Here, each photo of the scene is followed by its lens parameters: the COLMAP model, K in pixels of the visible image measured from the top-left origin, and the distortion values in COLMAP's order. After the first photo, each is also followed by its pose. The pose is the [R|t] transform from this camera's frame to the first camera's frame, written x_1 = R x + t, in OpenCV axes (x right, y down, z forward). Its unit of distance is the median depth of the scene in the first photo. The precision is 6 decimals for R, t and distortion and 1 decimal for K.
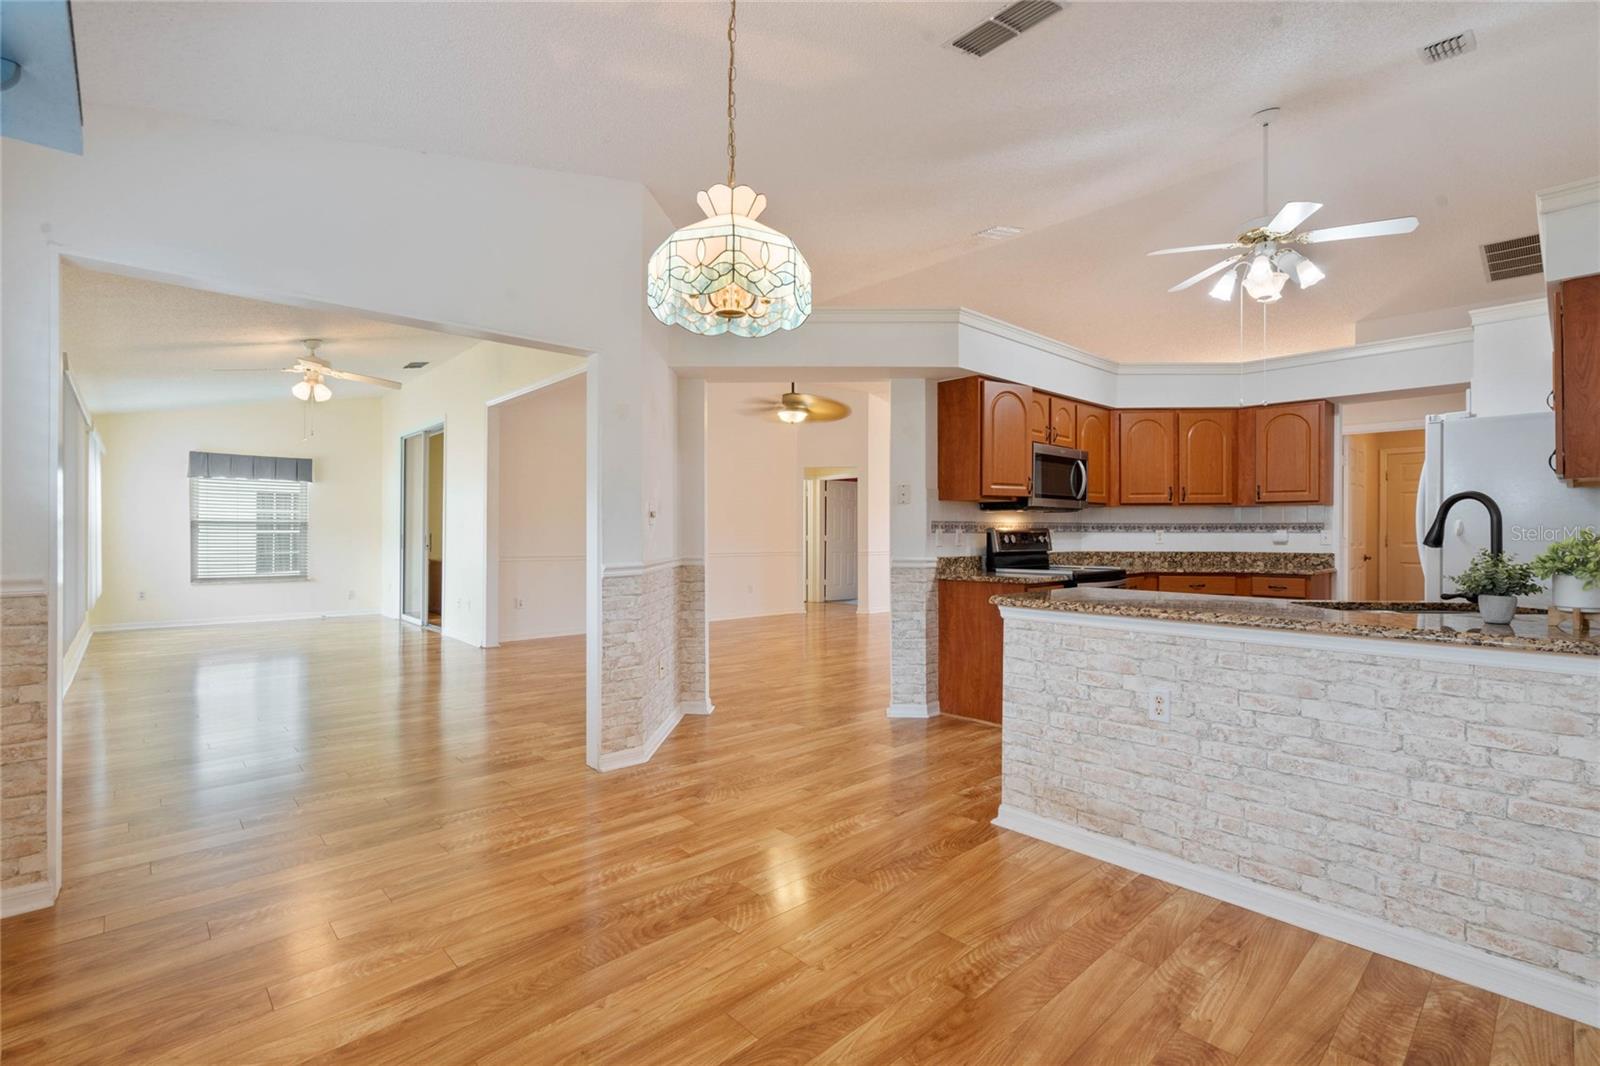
lens RADIAL K [[737.0, 0, 806.5], [0, 737.0, 528.0], [0, 0, 1]] dist [0.009163, 0.000374]
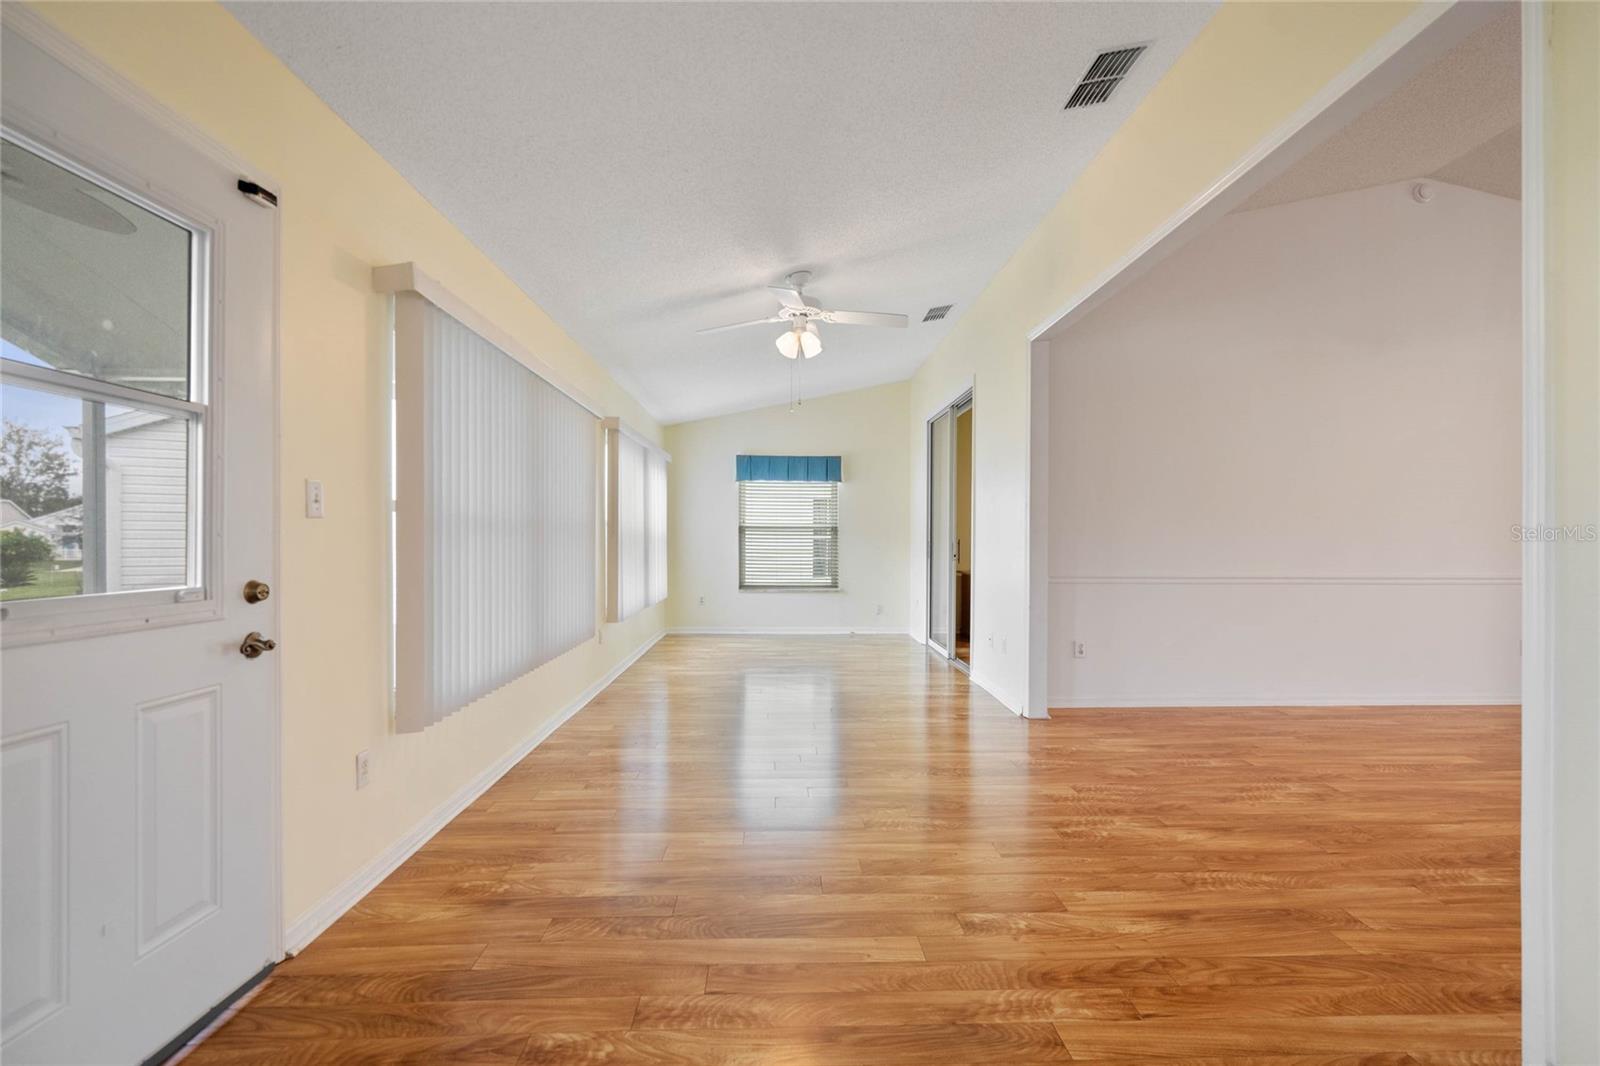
lens RADIAL K [[737.0, 0, 802.1], [0, 737.0, 530.8], [0, 0, 1]] dist [0.009163, 0.000374]
pose [[0.763447, -0.005727, -0.645845, -0.135995], [0.003285, 0.999982, -0.004985, 0.001676], [0.645862, 0.001684, 0.763452, 0.306735]]
